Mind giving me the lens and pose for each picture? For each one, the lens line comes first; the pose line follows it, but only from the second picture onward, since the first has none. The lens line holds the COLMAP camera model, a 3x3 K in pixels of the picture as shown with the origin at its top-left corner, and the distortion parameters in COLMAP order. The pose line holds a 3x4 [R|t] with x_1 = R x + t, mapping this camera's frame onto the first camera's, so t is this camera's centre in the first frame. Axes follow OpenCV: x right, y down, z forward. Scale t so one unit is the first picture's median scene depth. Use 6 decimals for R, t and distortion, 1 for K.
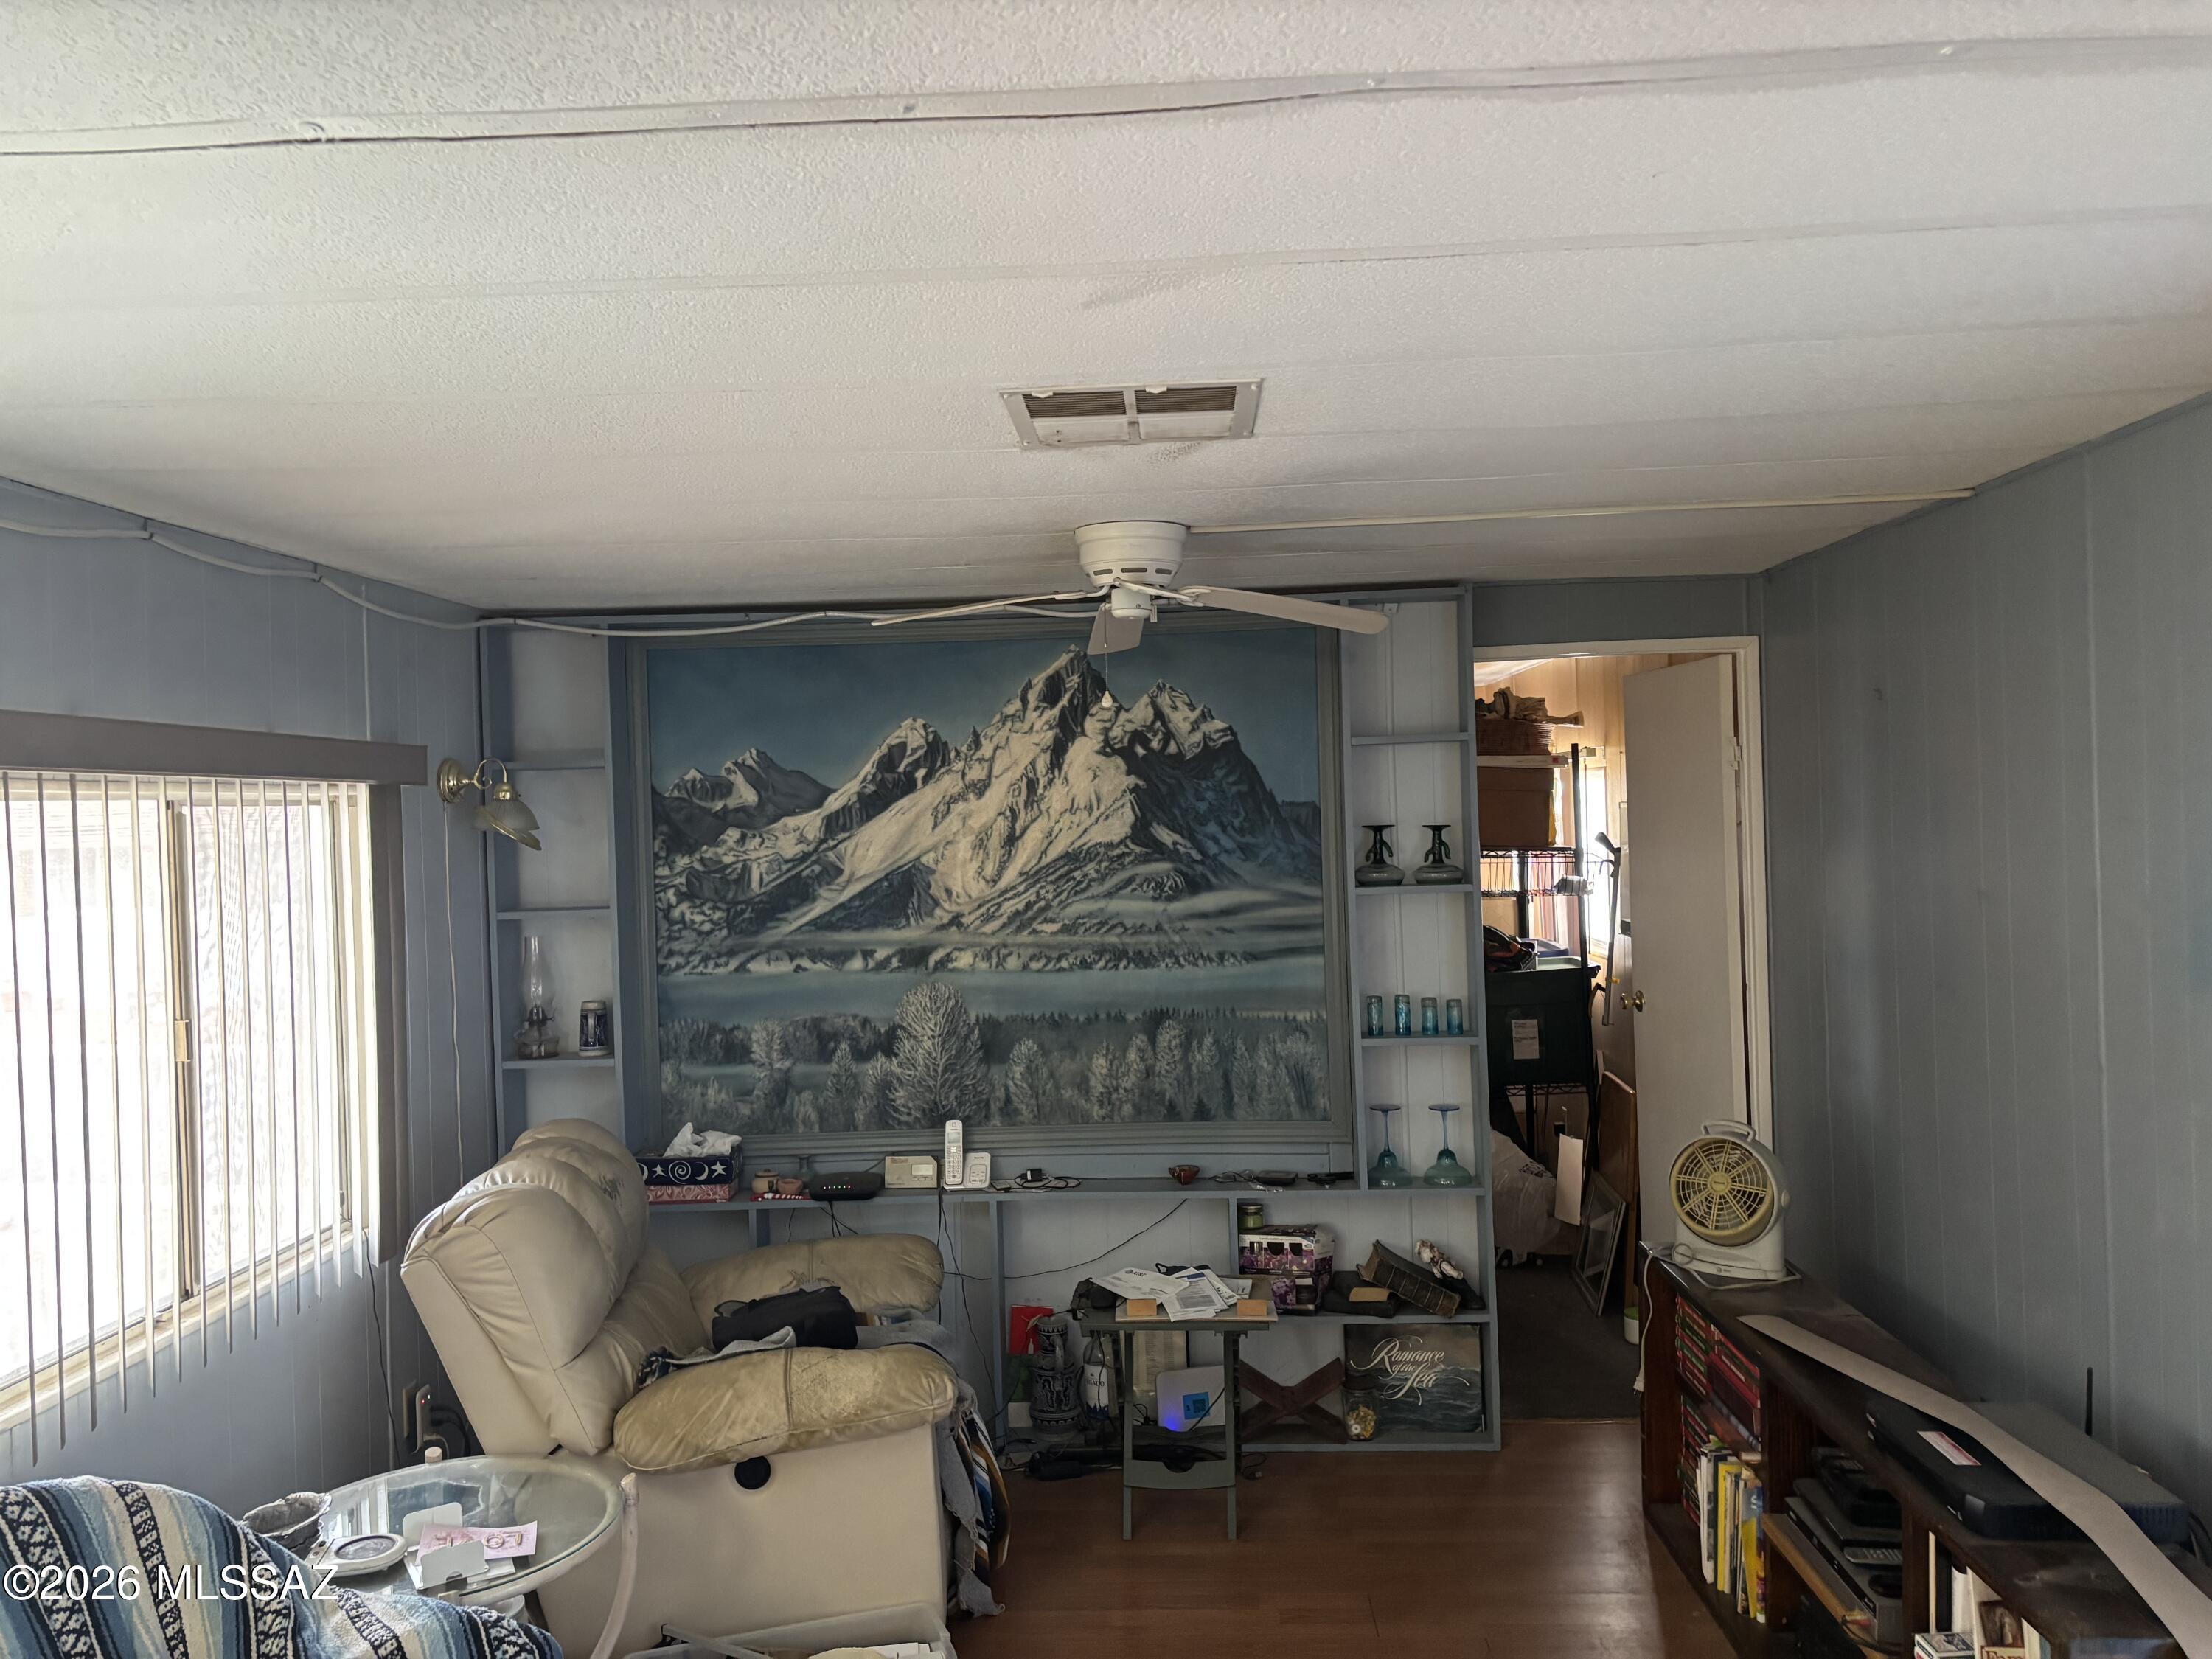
lens RADIAL K [[1652.4, 0, 1104.9], [0, 1652.4, 806.4], [0, 0, 1]] dist [0.123206, -0.194739]
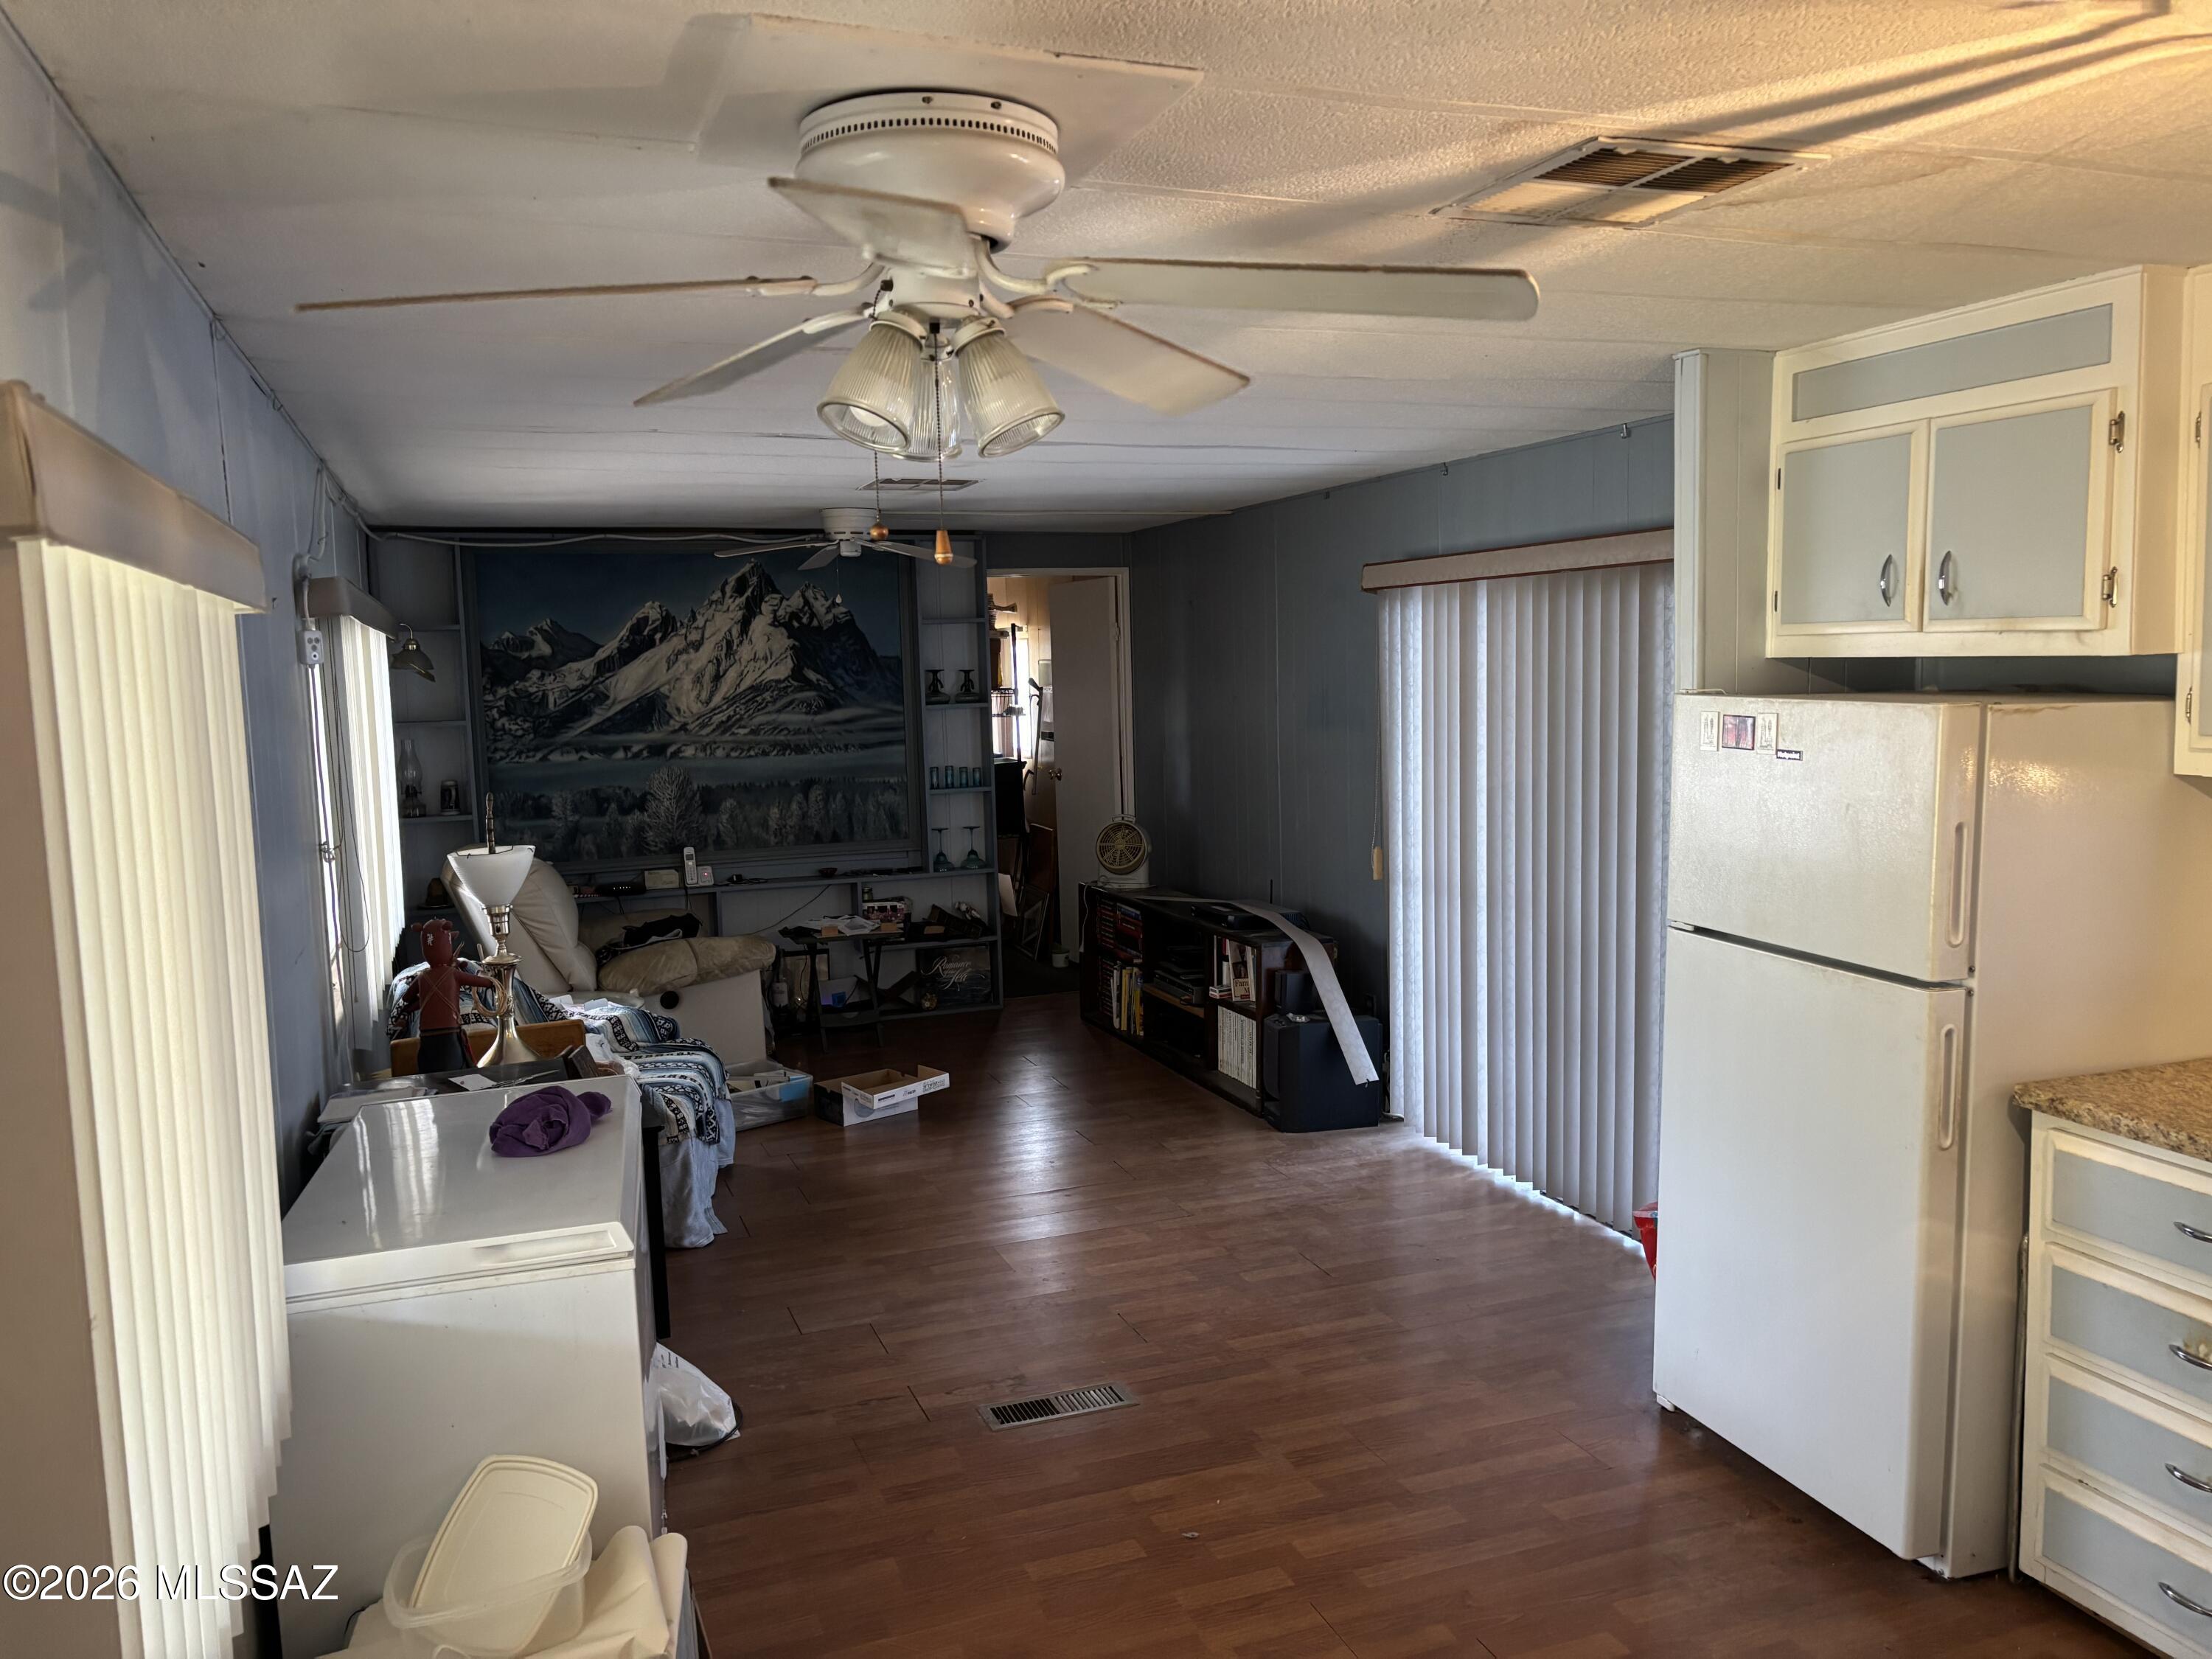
lens RADIAL K [[1648.6, 0, 1106.0], [0, 1648.6, 829.5], [0, 0, 1]] dist [0.069168, -0.149538]
pose [[0.919270, -0.033903, 0.392166, -0.351013], [-0.002174, 0.995832, 0.091186, 0.019676], [-0.393623, -0.084677, 0.915364, -0.665781]]
